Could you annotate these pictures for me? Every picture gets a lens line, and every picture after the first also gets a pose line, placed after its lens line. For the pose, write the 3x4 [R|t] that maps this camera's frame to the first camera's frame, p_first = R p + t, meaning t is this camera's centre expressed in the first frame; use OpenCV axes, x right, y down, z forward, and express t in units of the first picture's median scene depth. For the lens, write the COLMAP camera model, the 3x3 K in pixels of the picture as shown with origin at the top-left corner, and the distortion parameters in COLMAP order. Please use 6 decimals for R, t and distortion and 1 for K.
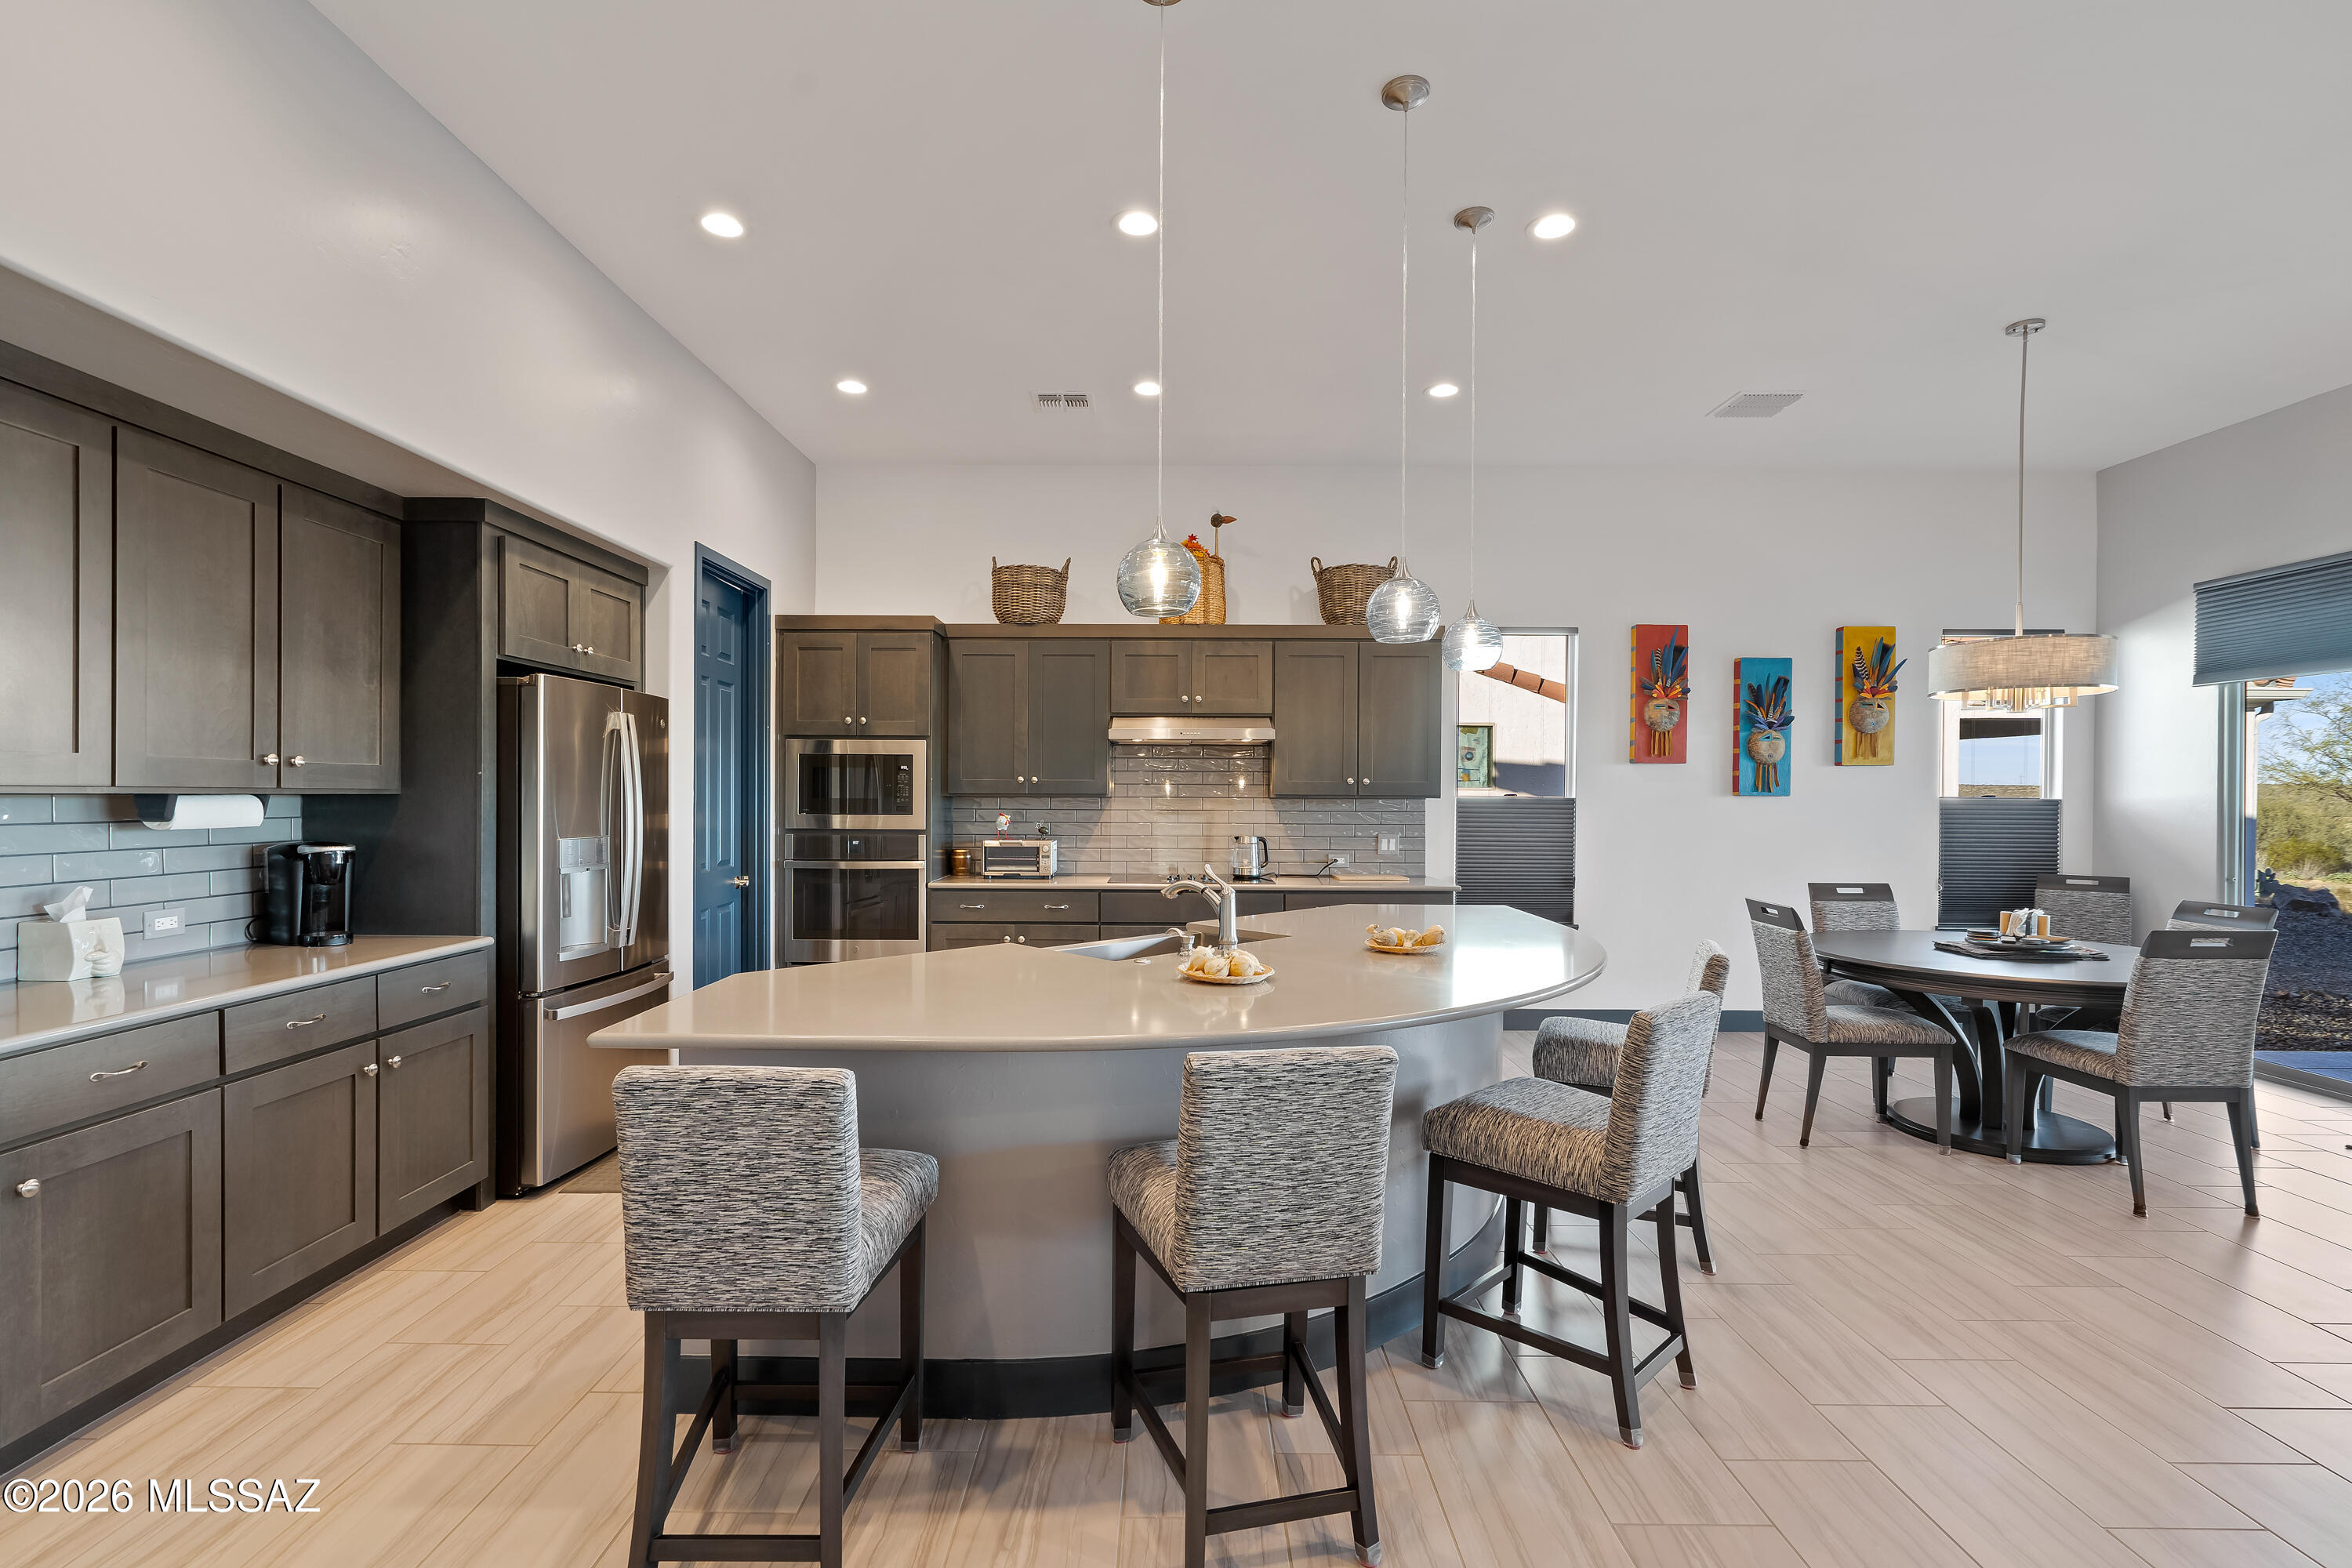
lens RADIAL K [[1076.9, 0, 1162.4], [0, 1076.9, 790.3], [0, 0, 1]] dist [-0.000712, 0.000456]
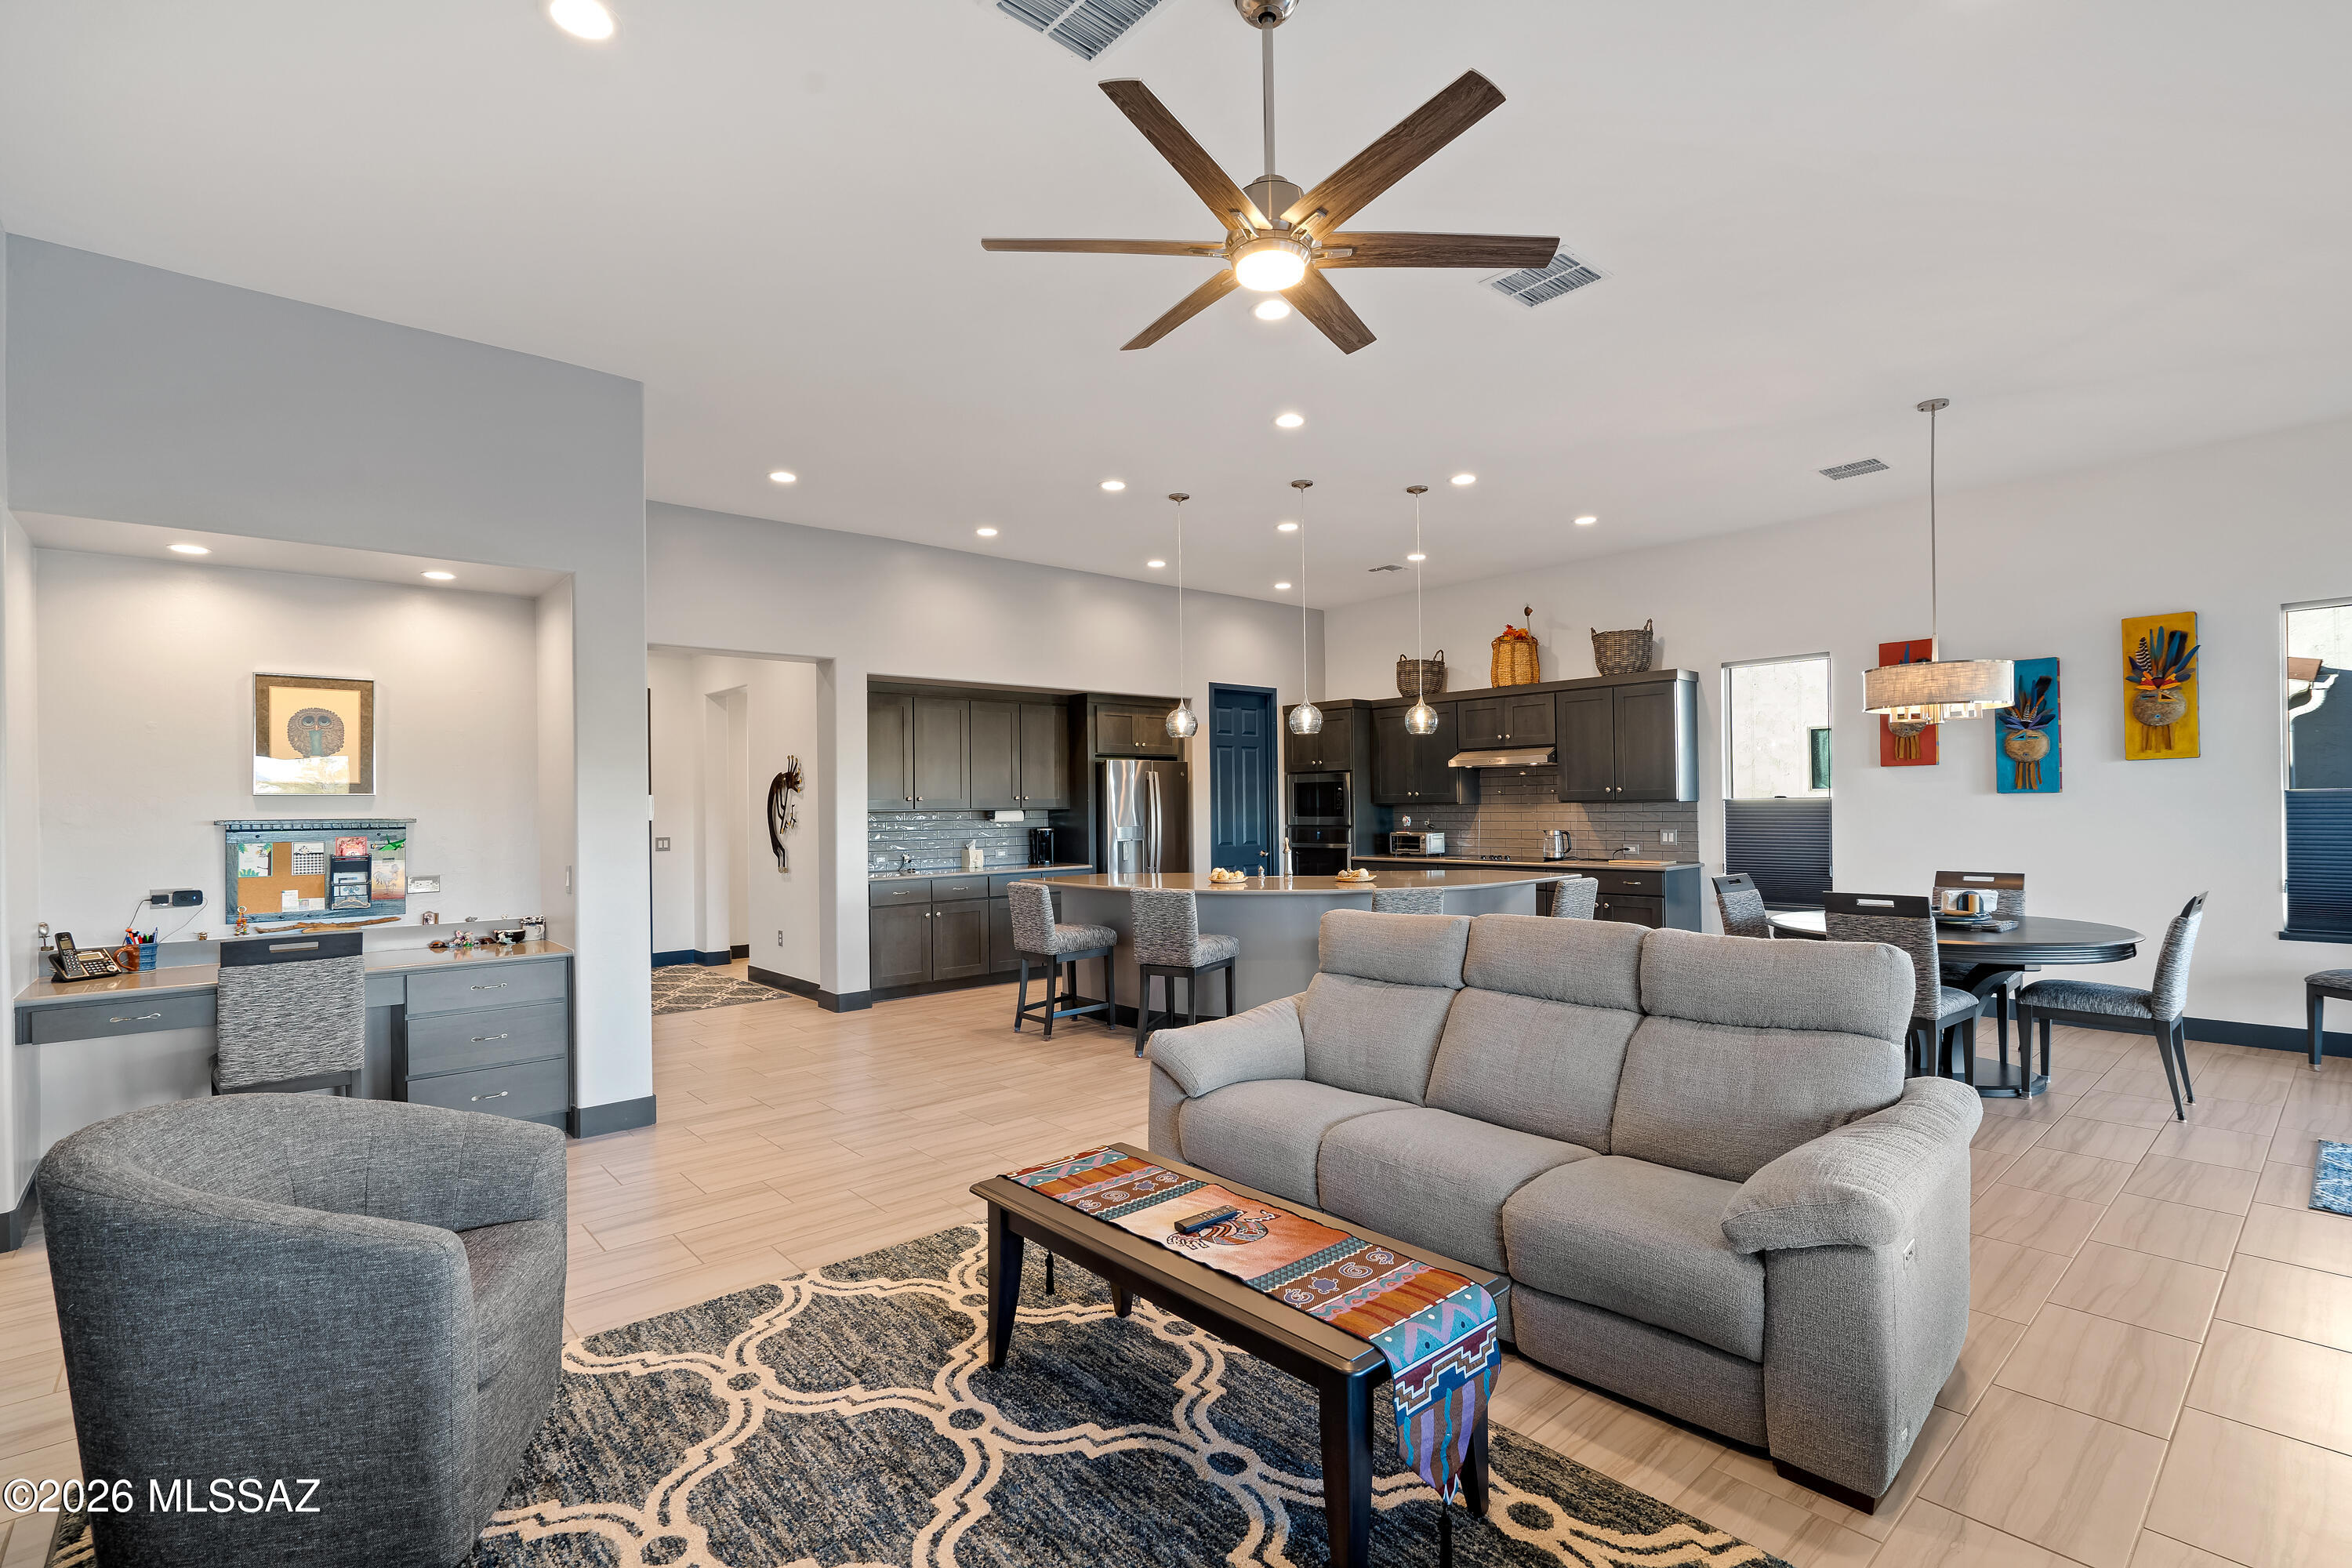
lens RADIAL K [[1071.4, 0, 1174.8], [0, 1071.4, 800.7], [0, 0, 1]] dist [-0.000269, 0.000425]
pose [[0.665844, -0.018090, -0.745872, 0.821780], [0.020885, 0.999766, -0.005604, 0.001459], [0.745799, -0.011846, 0.666066, -0.316364]]
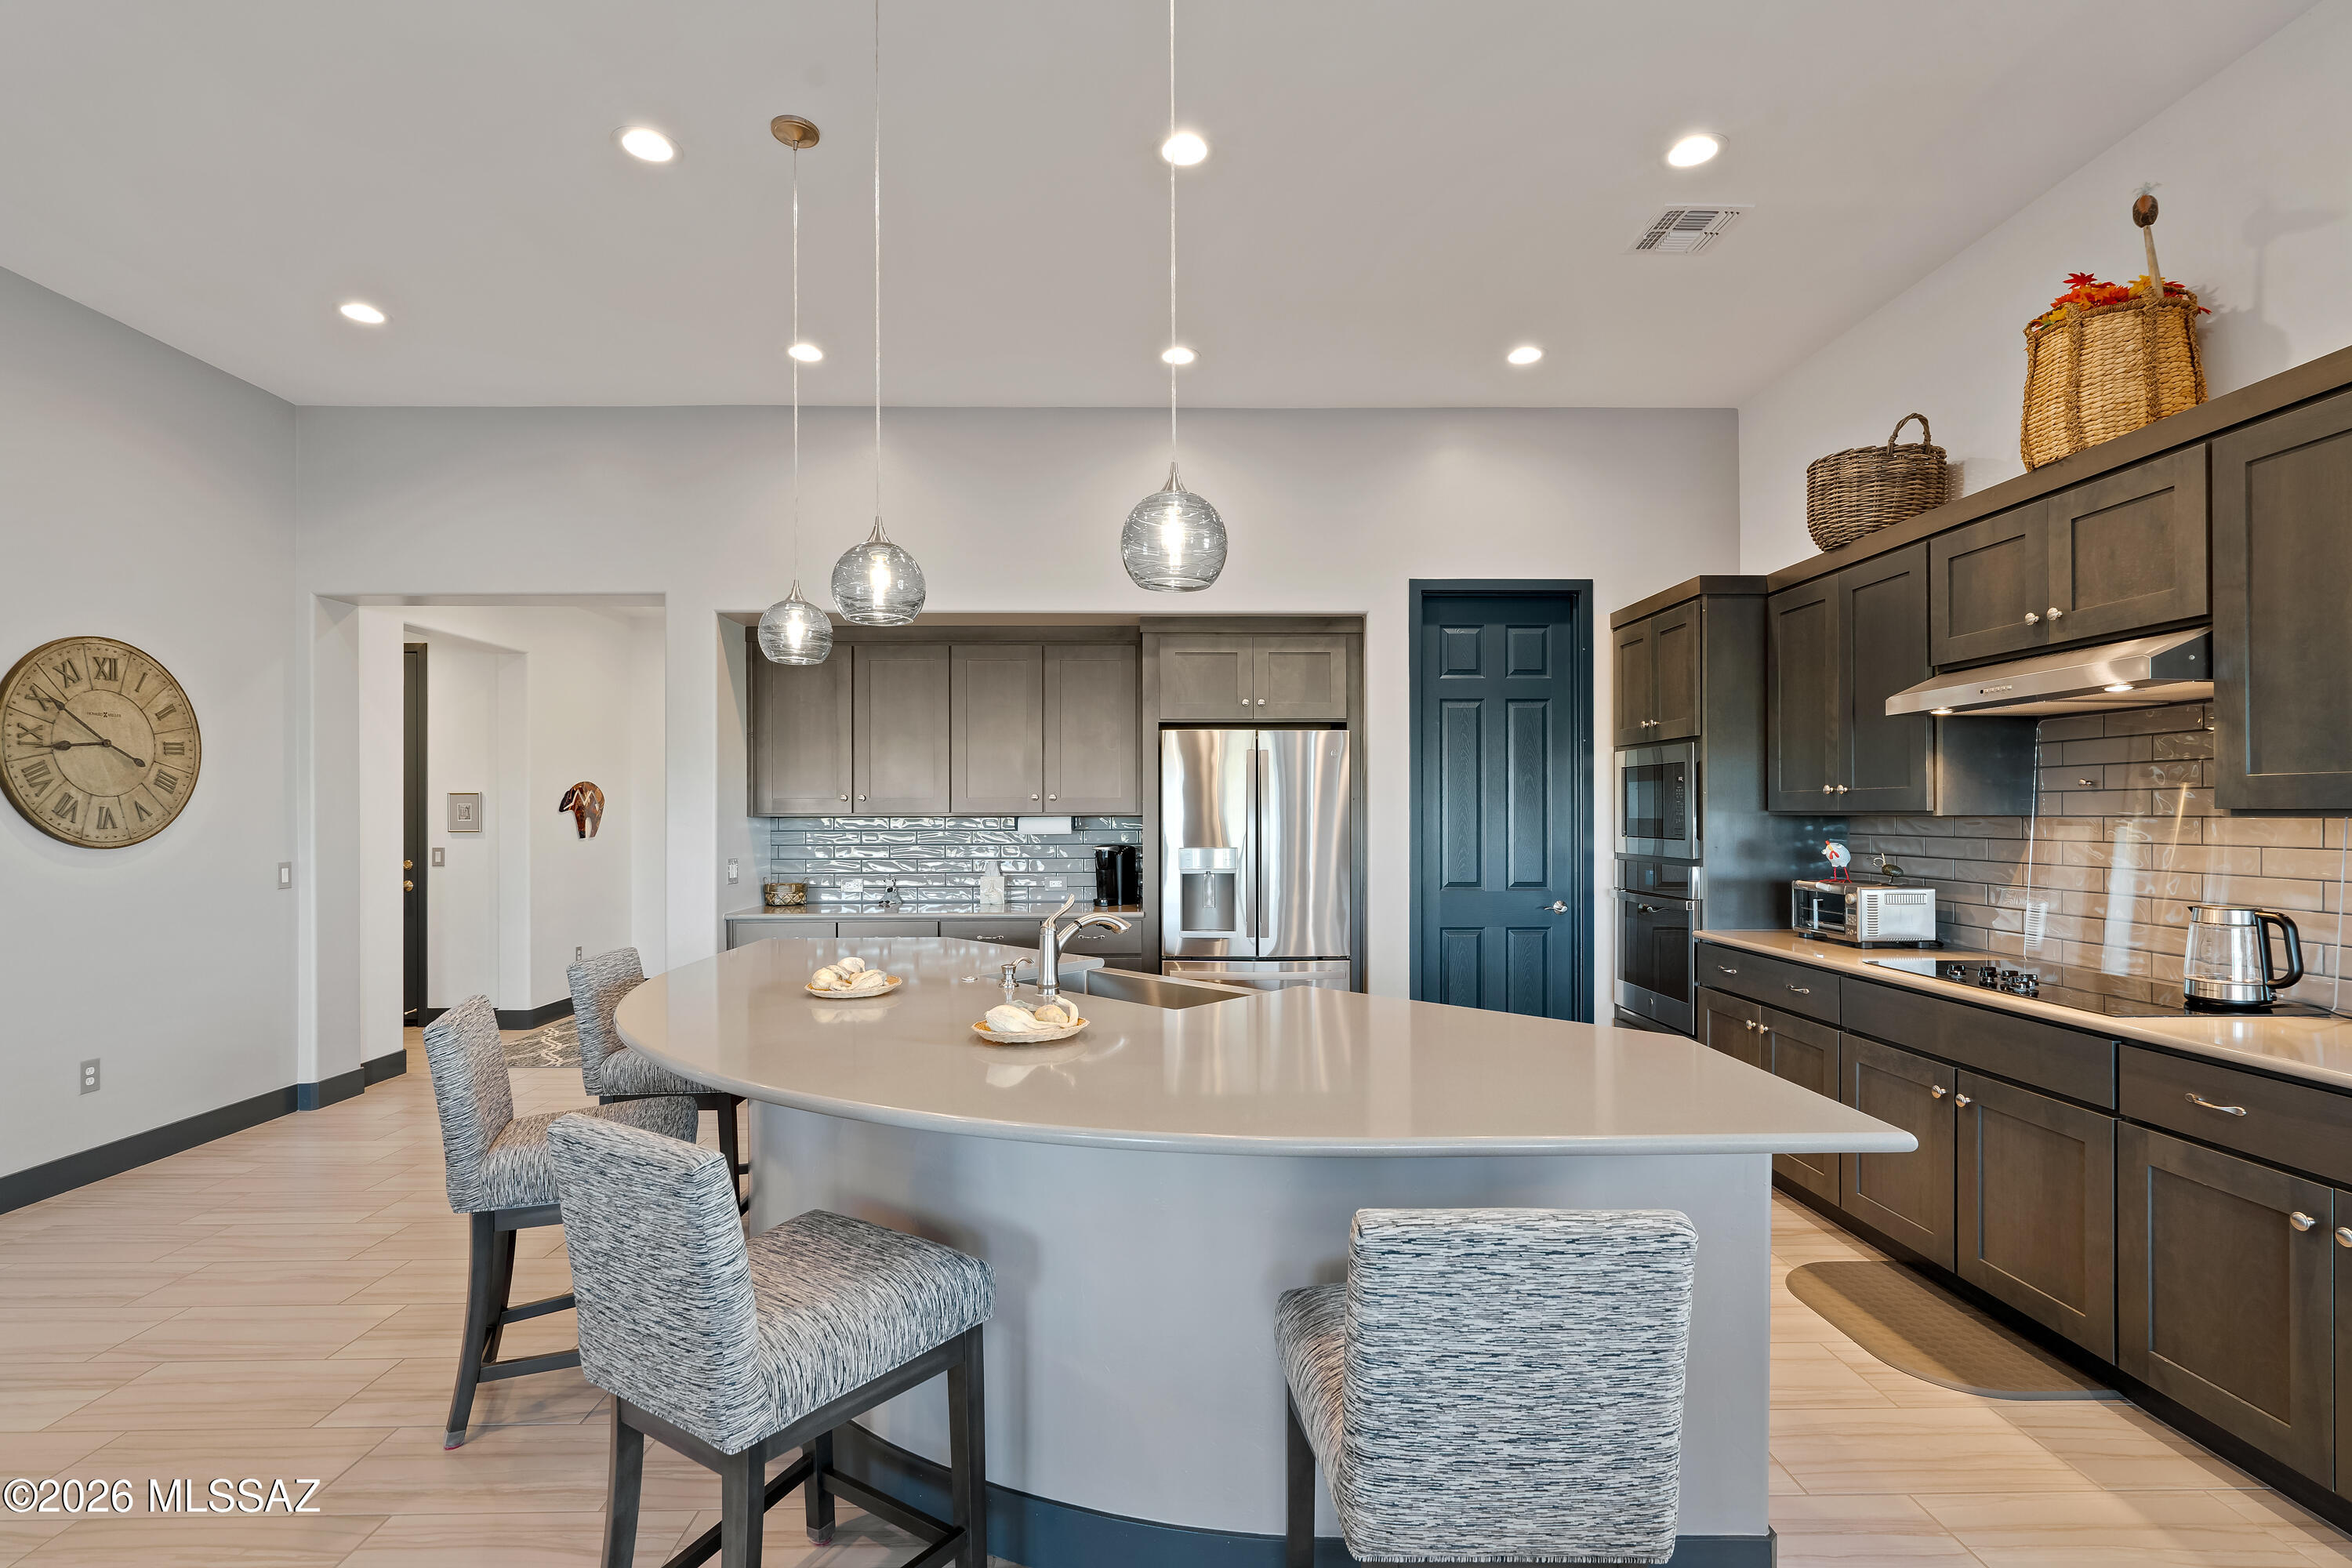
lens RADIAL K [[1081.8, 0, 1170.9], [0, 1081.8, 815.9], [0, 0, 1]] dist [0.000435, 0.000149]
pose [[0.023816, -0.001403, -0.999715, 0.511673], [0.008607, 0.999962, -0.001198, 0.003467], [0.999679, -0.008576, 0.023827, 0.589709]]
